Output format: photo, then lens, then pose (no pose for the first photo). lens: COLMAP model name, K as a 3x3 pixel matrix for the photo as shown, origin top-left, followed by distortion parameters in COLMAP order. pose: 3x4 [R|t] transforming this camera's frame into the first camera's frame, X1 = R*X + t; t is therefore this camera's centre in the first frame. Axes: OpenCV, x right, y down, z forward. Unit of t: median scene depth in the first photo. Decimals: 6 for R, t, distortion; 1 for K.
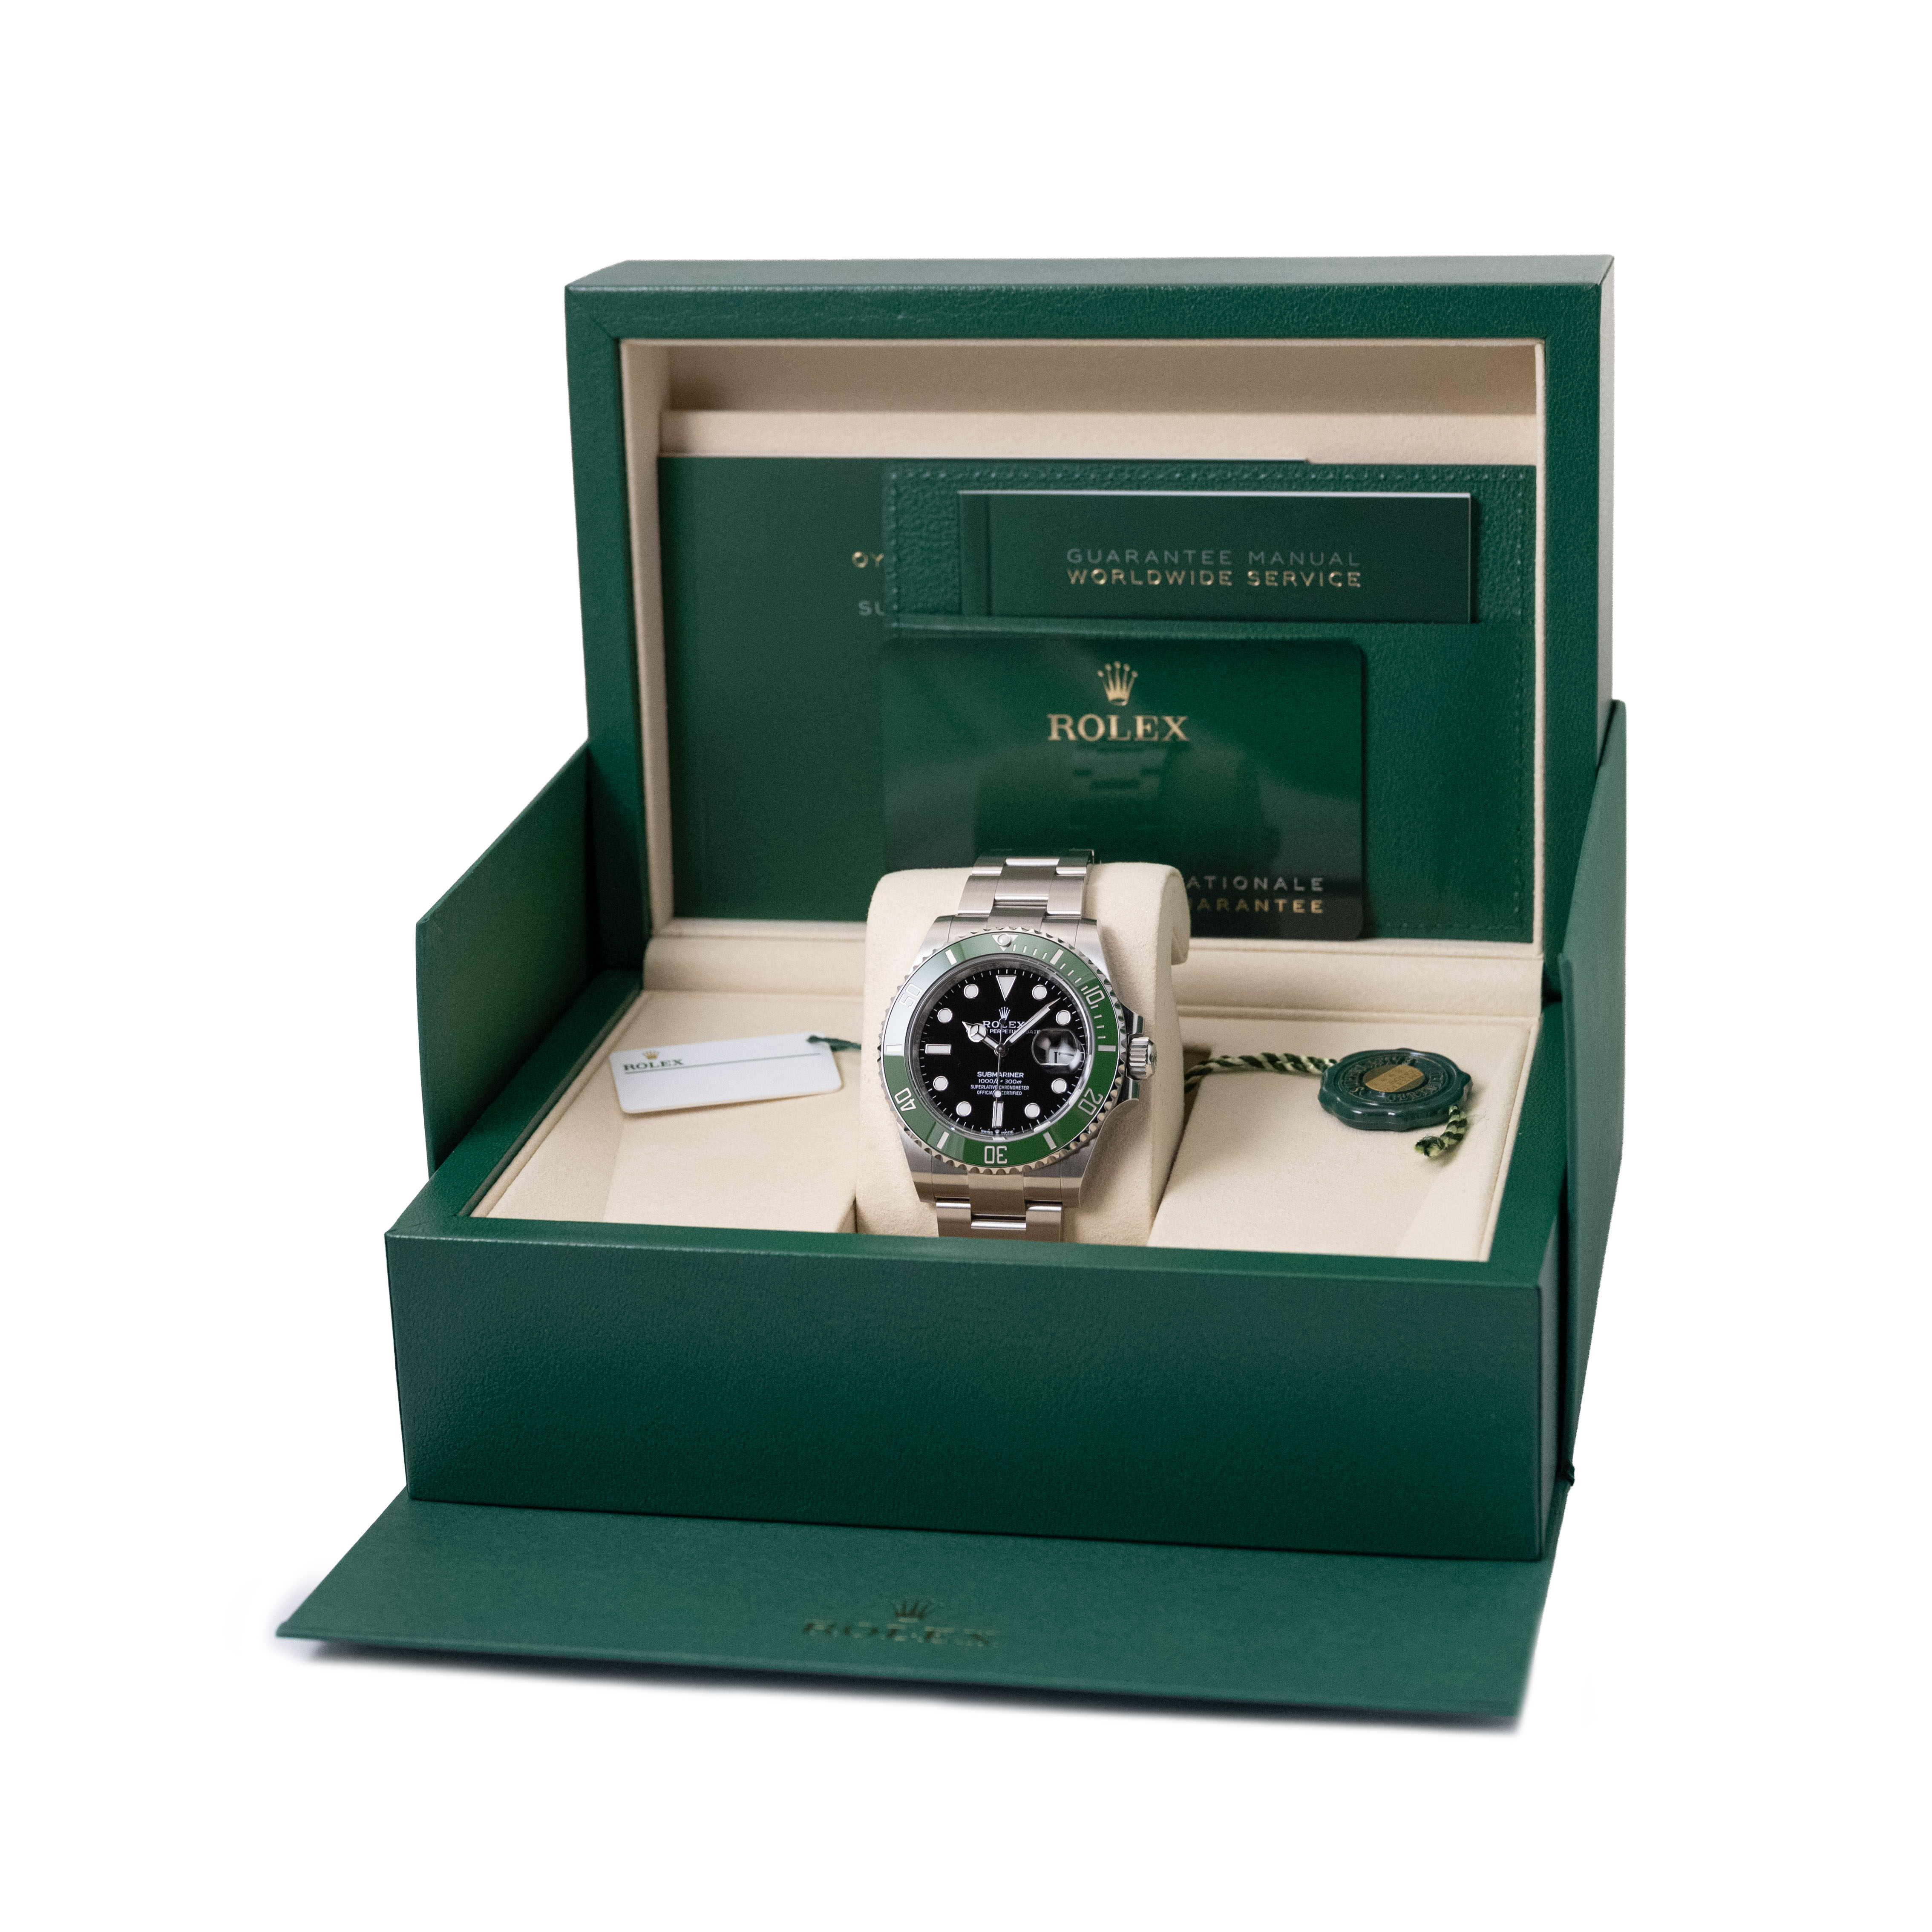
lens RADIAL K [[4869.8, 0, 966.0], [0, 4869.8, 966.0], [0, 0, 1]] dist [-0.029349, -0.015913]
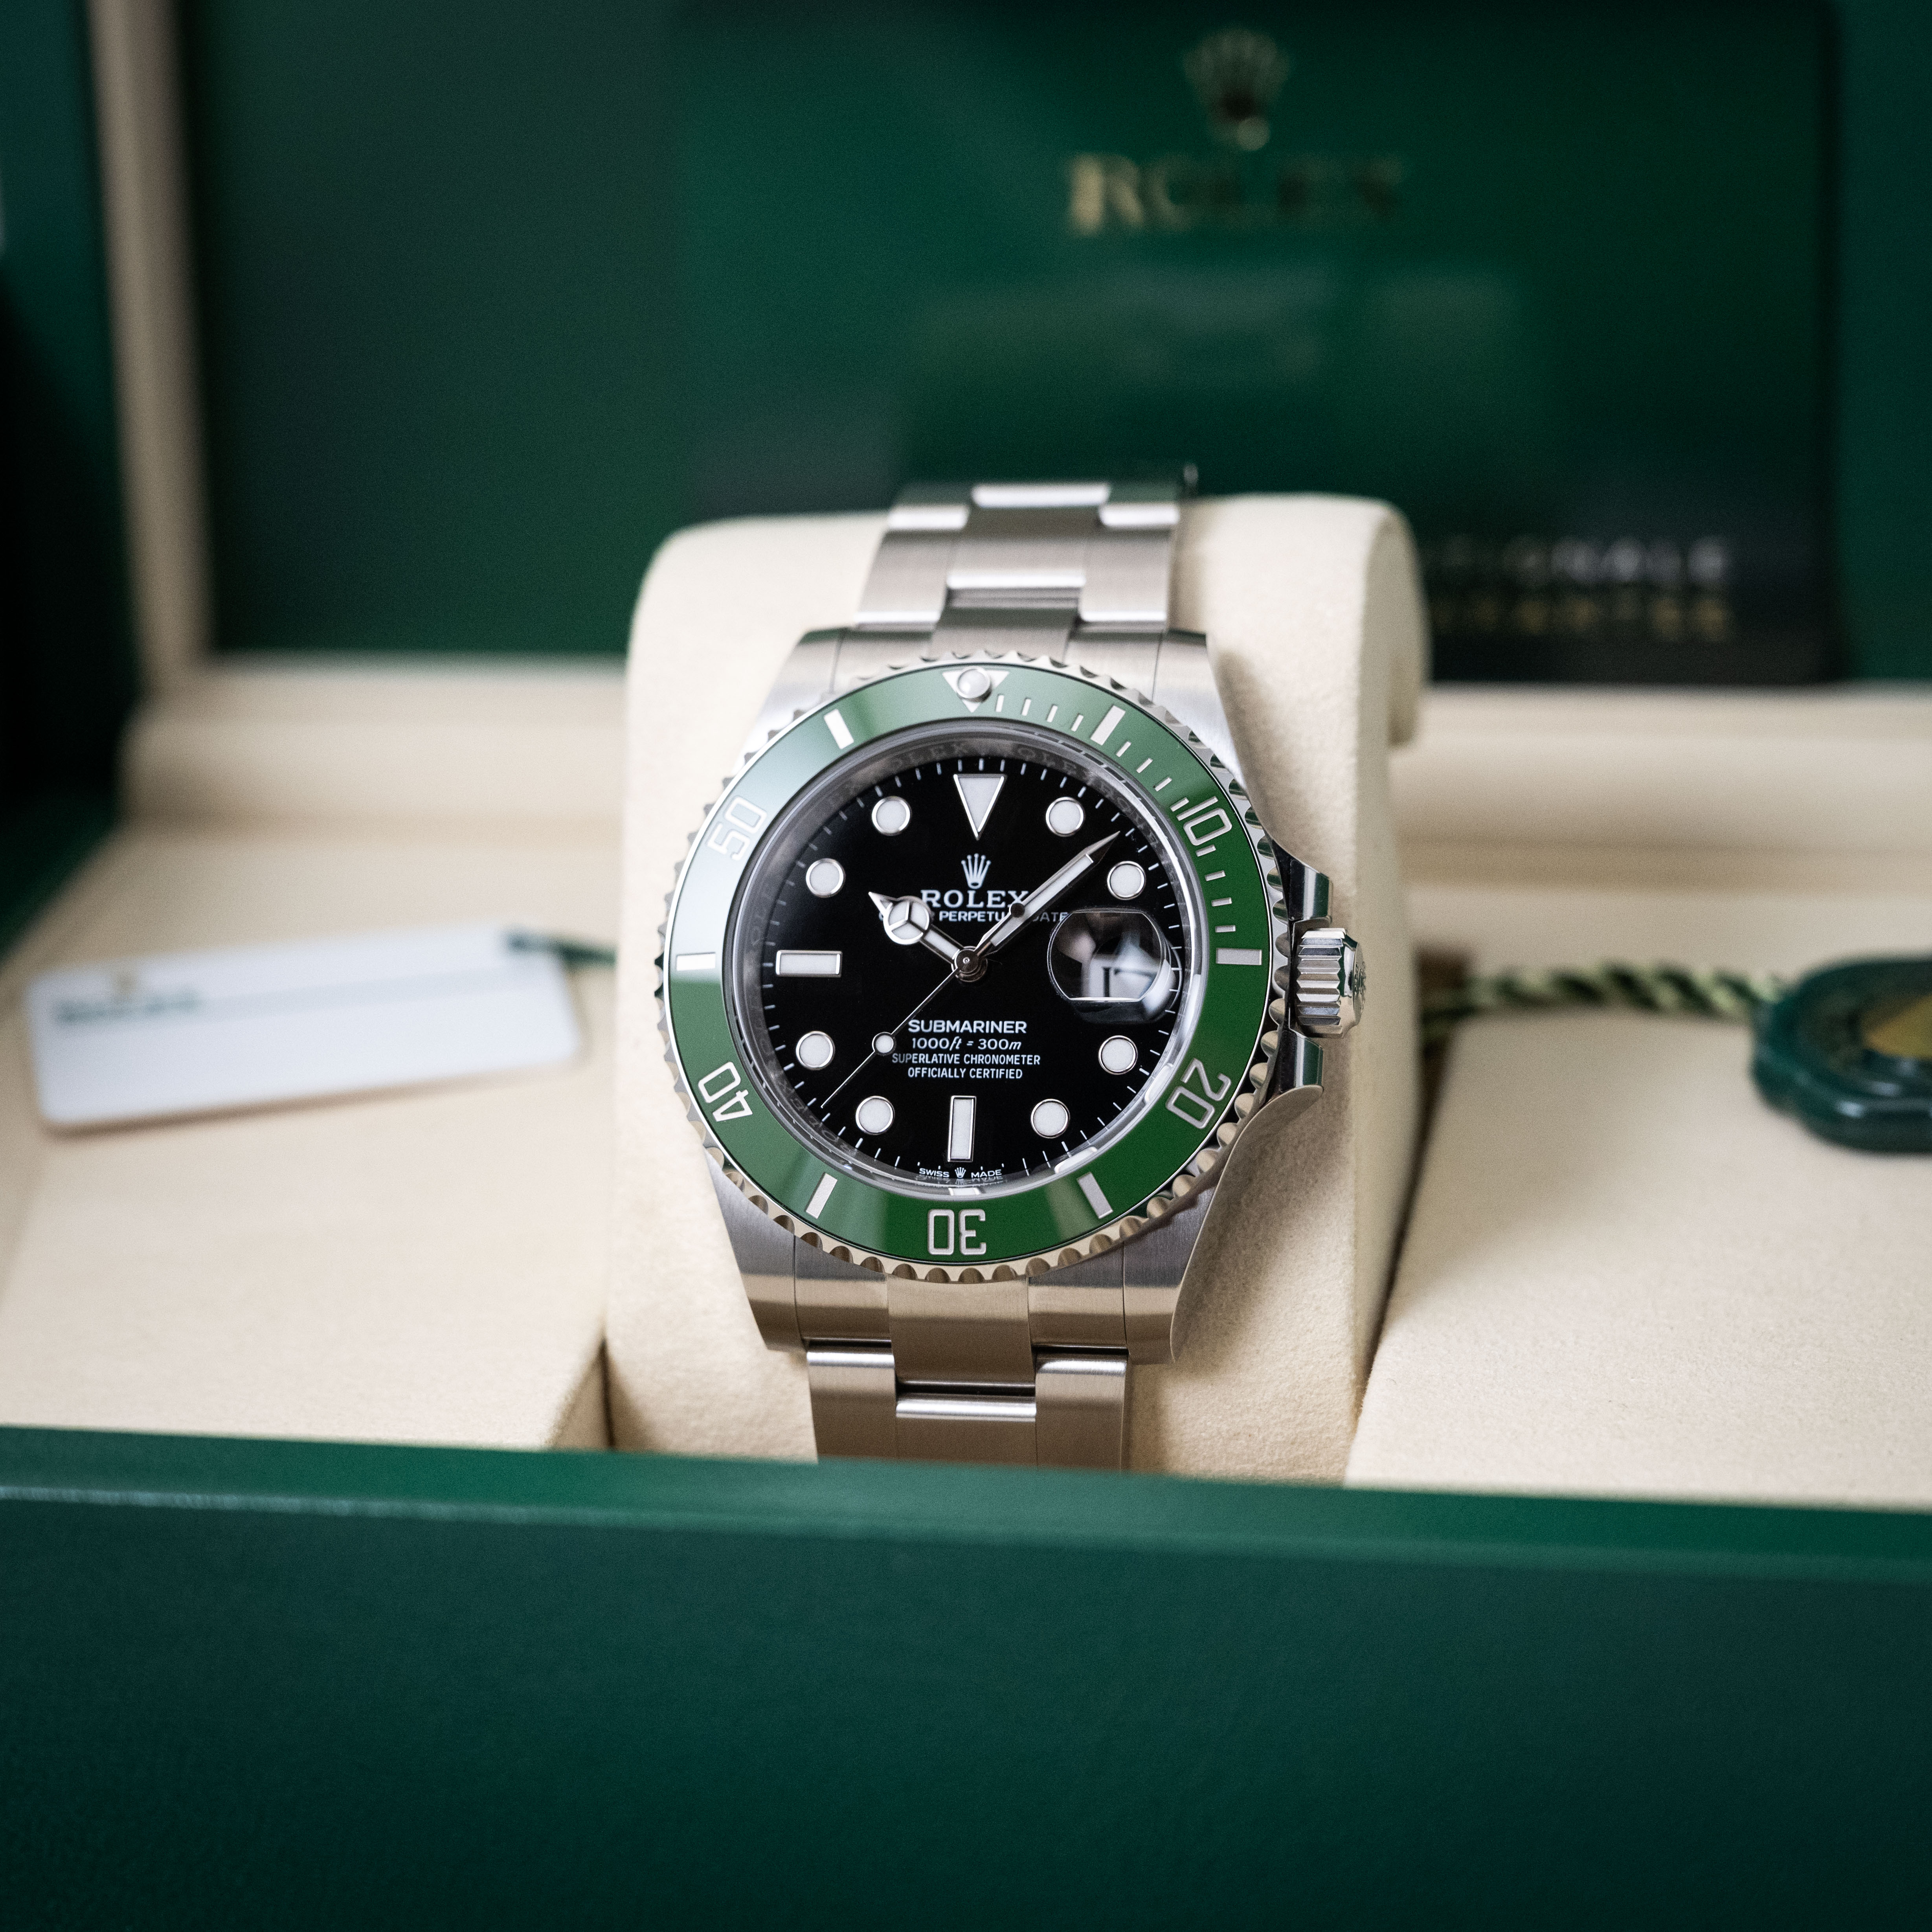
lens RADIAL K [[7547.8, 0, 966.0], [0, 7547.8, 966.0], [0, 0, 1]] dist [0.042068, -0.332713]
pose [[0.999924, -0.008759, 0.008683, 0.001725], [0.008606, 0.999809, 0.017548, 0.006714], [-0.008835, -0.017472, 0.999808, 0.390212]]
